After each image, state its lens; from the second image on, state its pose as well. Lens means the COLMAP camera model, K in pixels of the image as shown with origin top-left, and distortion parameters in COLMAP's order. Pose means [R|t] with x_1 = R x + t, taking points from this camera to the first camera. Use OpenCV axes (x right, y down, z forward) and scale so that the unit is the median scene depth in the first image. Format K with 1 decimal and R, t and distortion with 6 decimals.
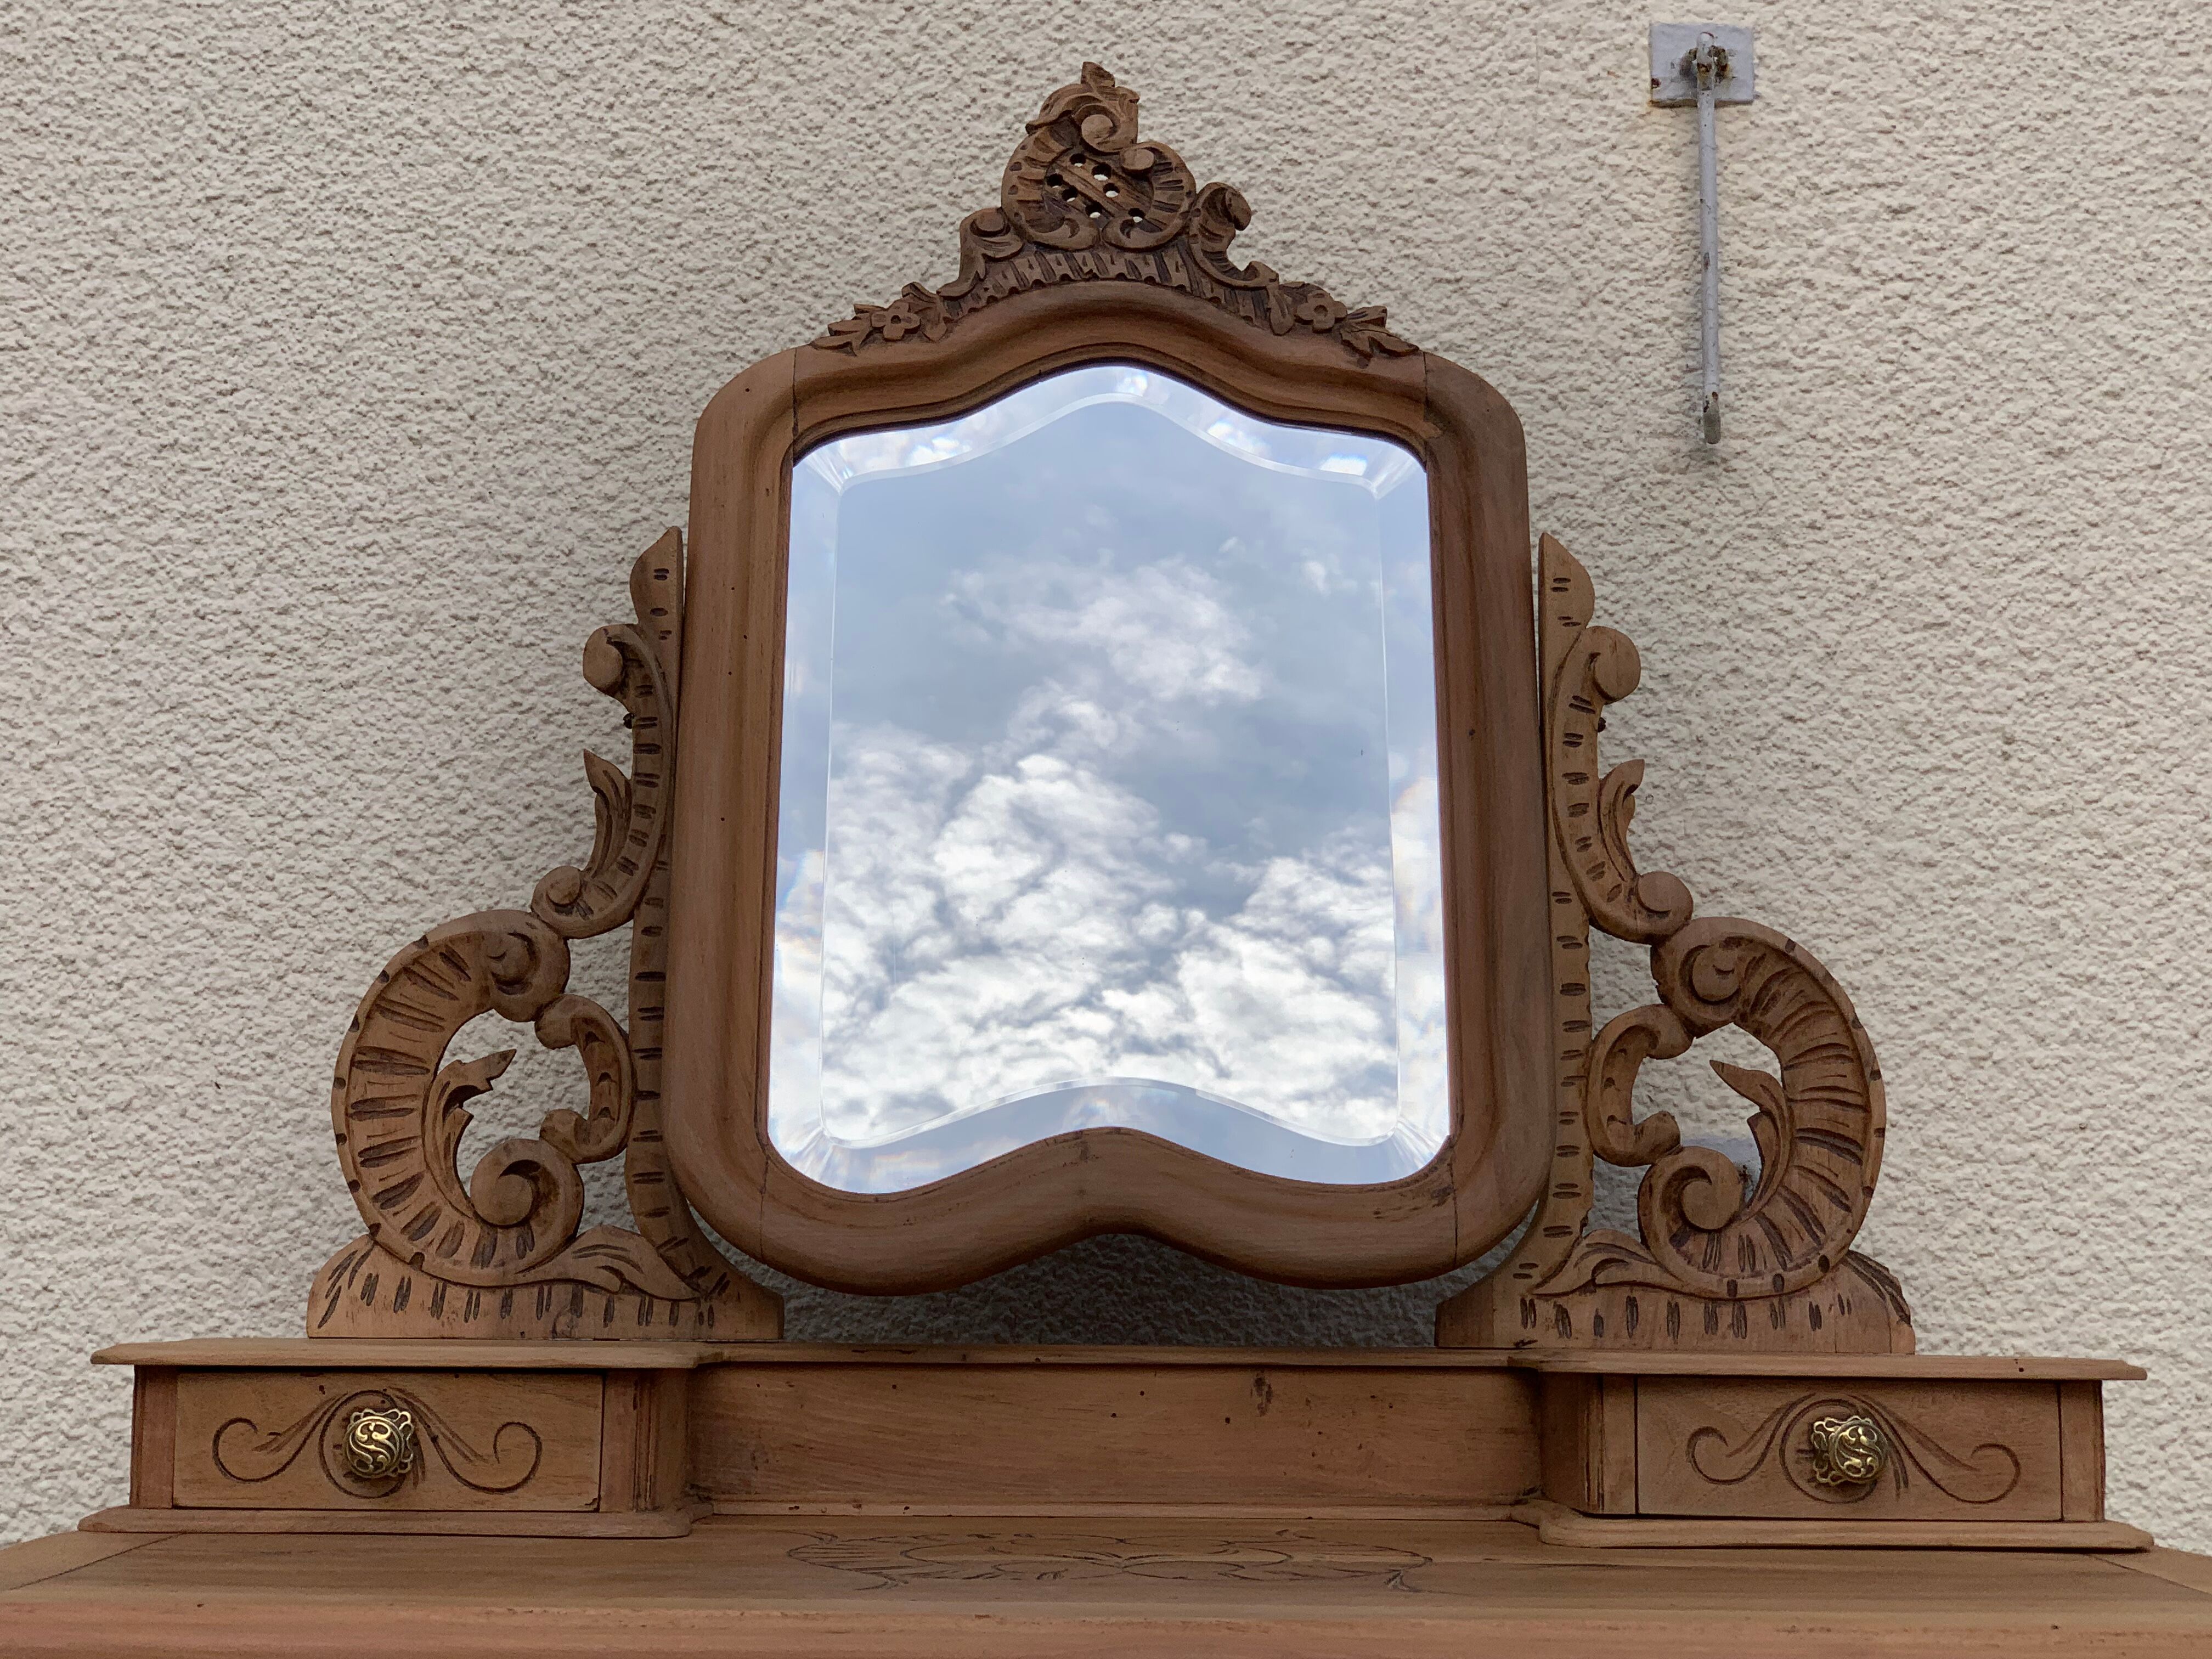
lens RADIAL K [[3591.1, 0, 1095.8], [0, 3591.1, 802.3], [0, 0, 1]] dist [0.116490, -0.454027]
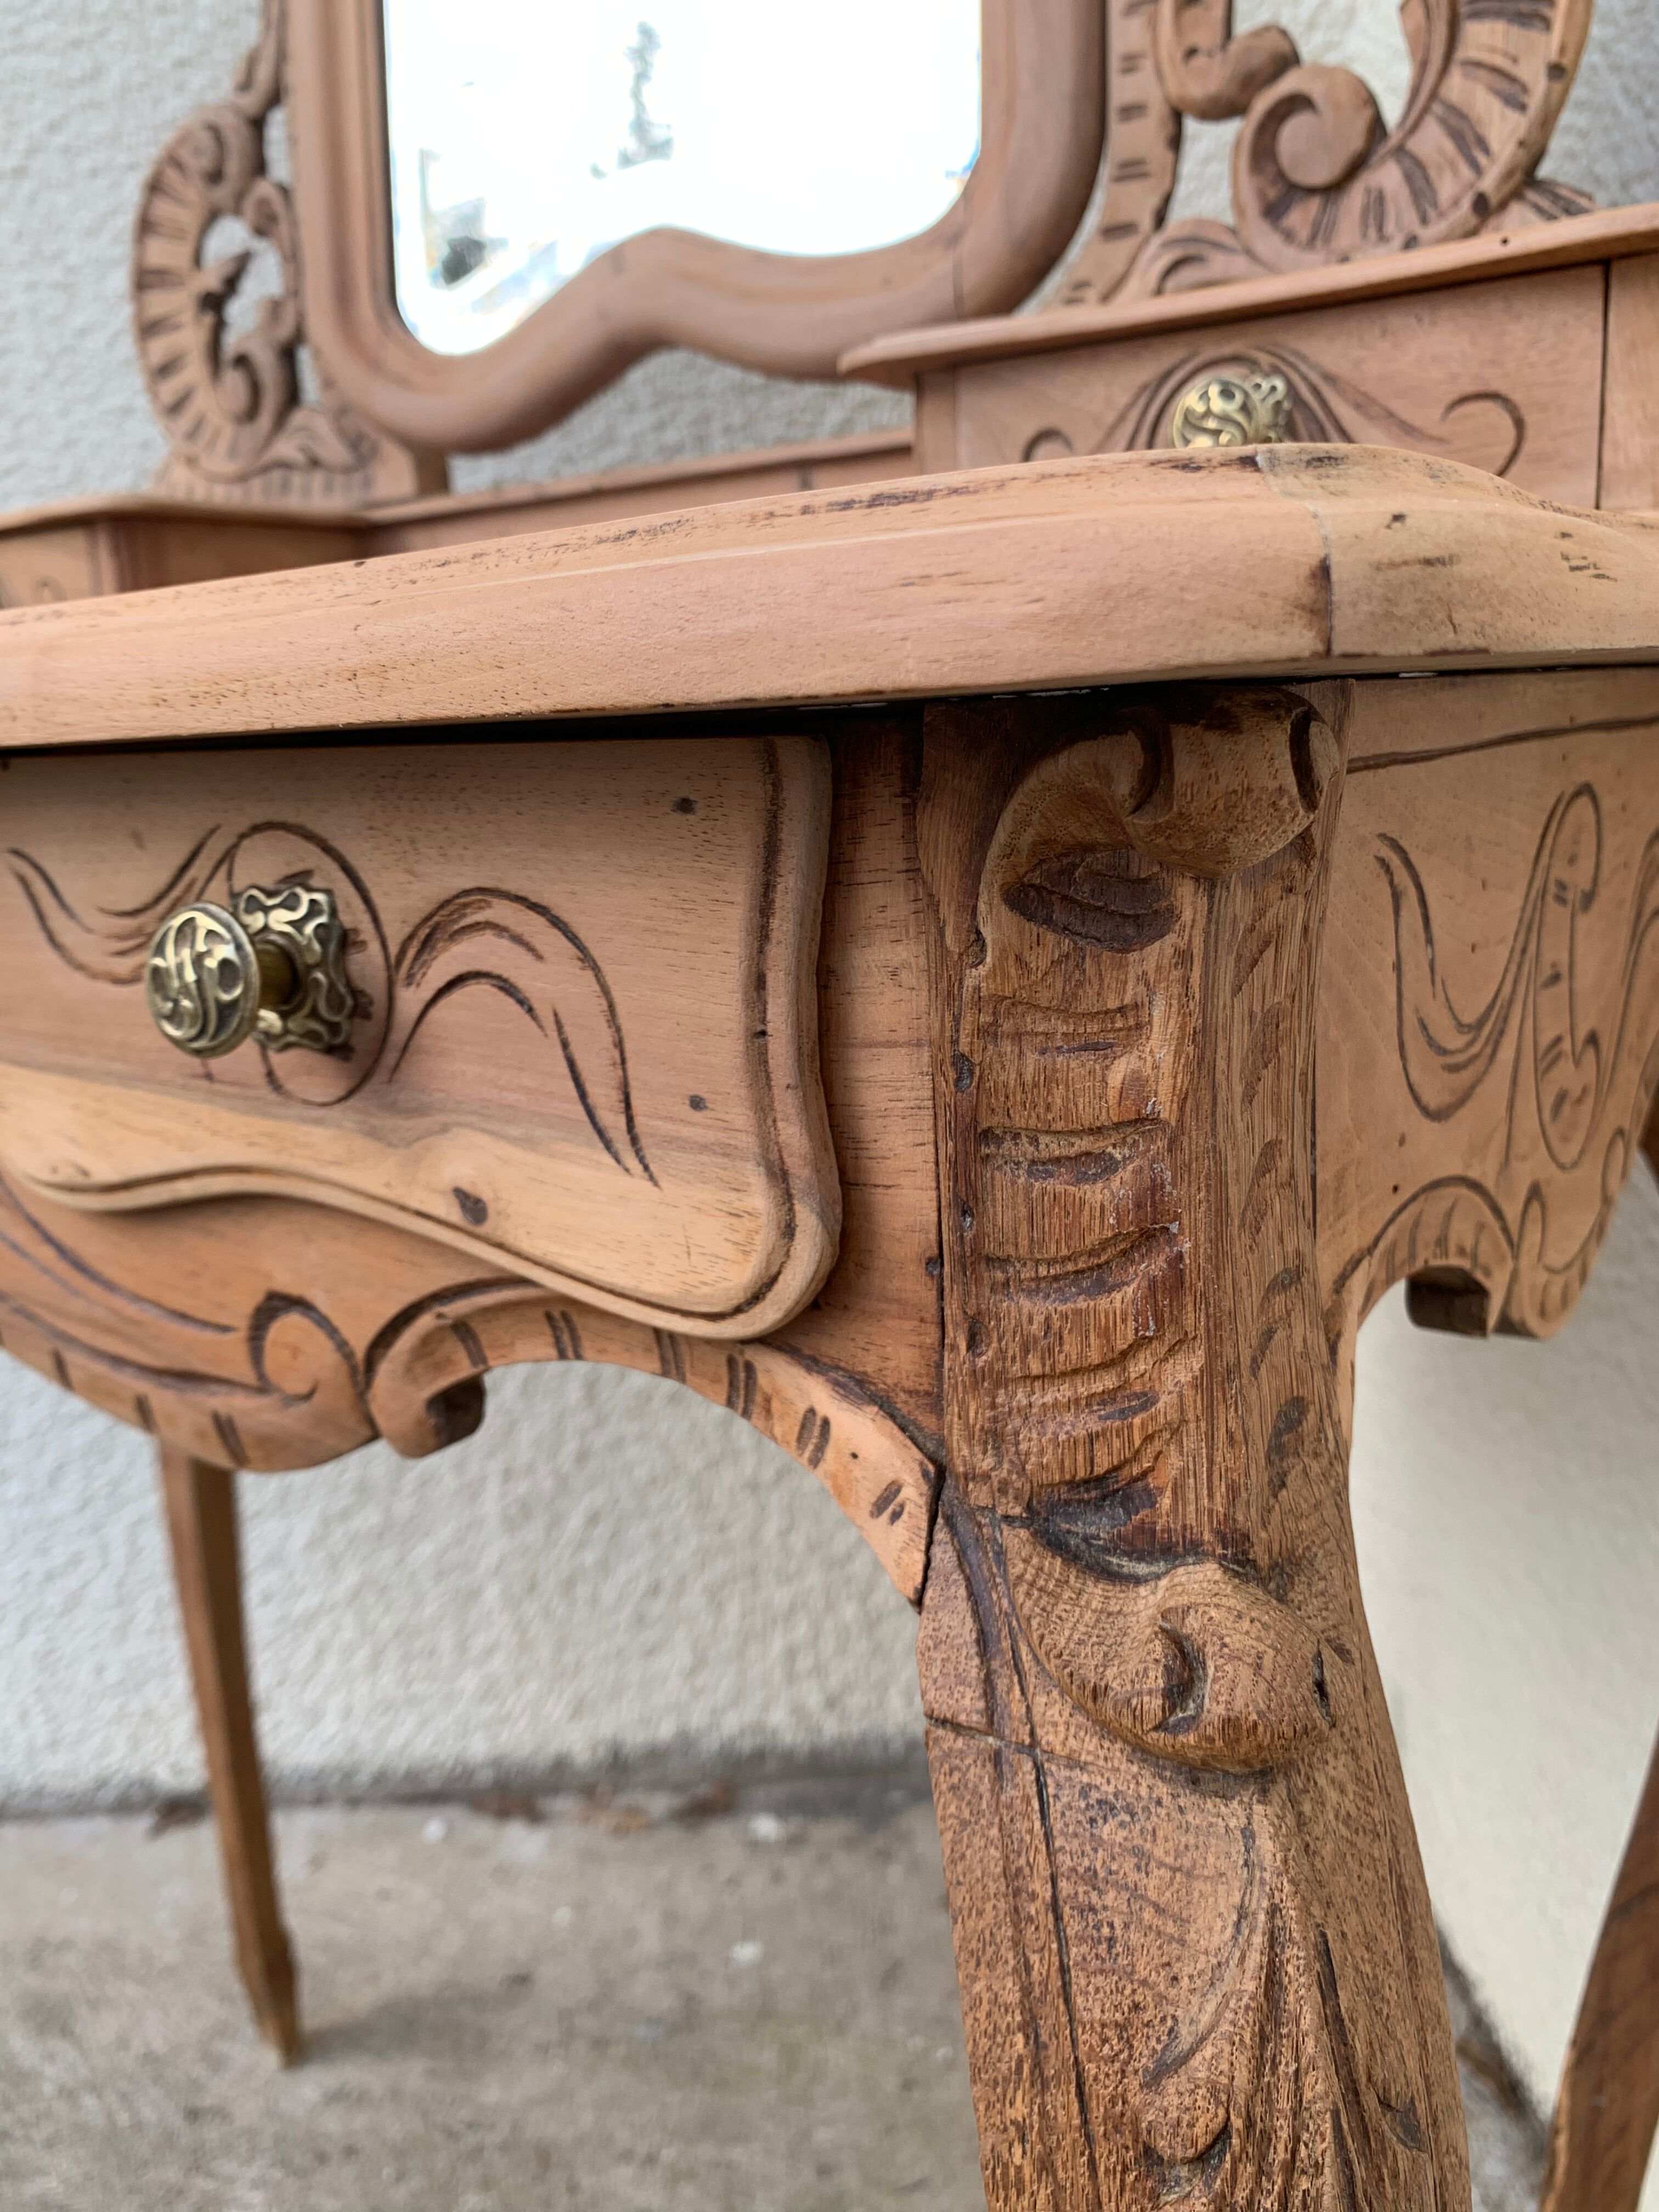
lens RADIAL K [[1825.7, 0, 829.5], [0, 1825.7, 1106.0], [0, 0, 1]] dist [0.035828, -0.067715]
pose [[0.810002, 0.077261, -0.581315, 0.276146], [0.129726, 0.943117, 0.306107, 0.145581], [0.571898, -0.323359, 0.753904, 0.541850]]
